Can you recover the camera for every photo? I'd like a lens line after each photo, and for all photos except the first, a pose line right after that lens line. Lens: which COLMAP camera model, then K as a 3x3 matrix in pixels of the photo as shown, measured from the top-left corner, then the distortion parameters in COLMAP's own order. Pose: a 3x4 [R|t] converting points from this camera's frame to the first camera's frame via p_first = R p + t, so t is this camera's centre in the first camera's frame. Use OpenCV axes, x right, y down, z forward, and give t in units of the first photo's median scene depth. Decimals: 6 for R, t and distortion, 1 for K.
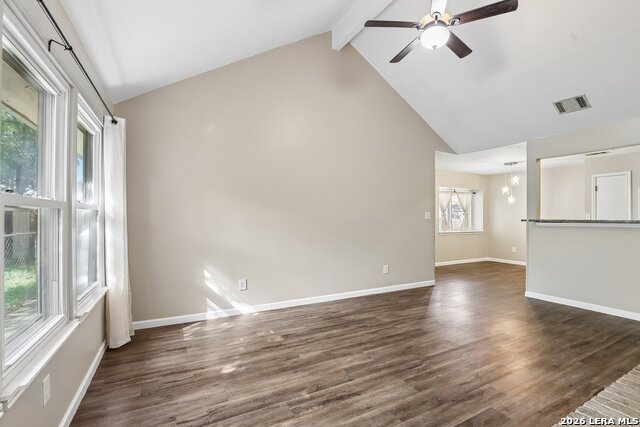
lens RADIAL K [[295.9, 0, 334.0], [0, 295.9, 216.9], [0, 0, 1]] dist [-0.001256, 0.000161]
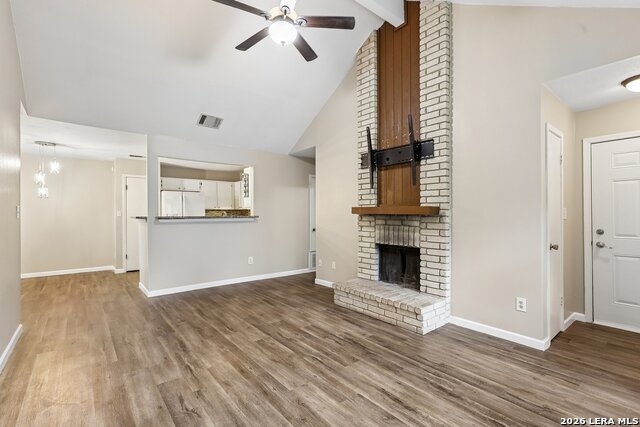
lens RADIAL K [[295.9, 0, 323.6], [0, 295.9, 216.9], [0, 0, 1]] dist [-0.001256, 0.000161]
pose [[-0.174325, -0.008271, 0.984653, -0.664143], [0.001621, 0.999961, 0.008687, 0.005080], [-0.984687, 0.003110, -0.174305, 1.055491]]
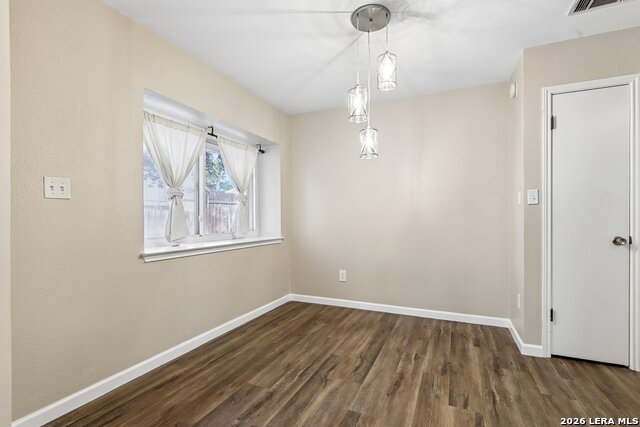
lens RADIAL K [[295.9, 0, 323.7], [0, 295.9, 217.3], [0, 0, 1]] dist [-0.001256, 0.000161]
pose [[0.801067, -0.005556, 0.598548, 0.918517], [0.003055, 0.999982, 0.005194, 0.052986], [-0.598566, -0.002332, 0.801070, 1.917444]]
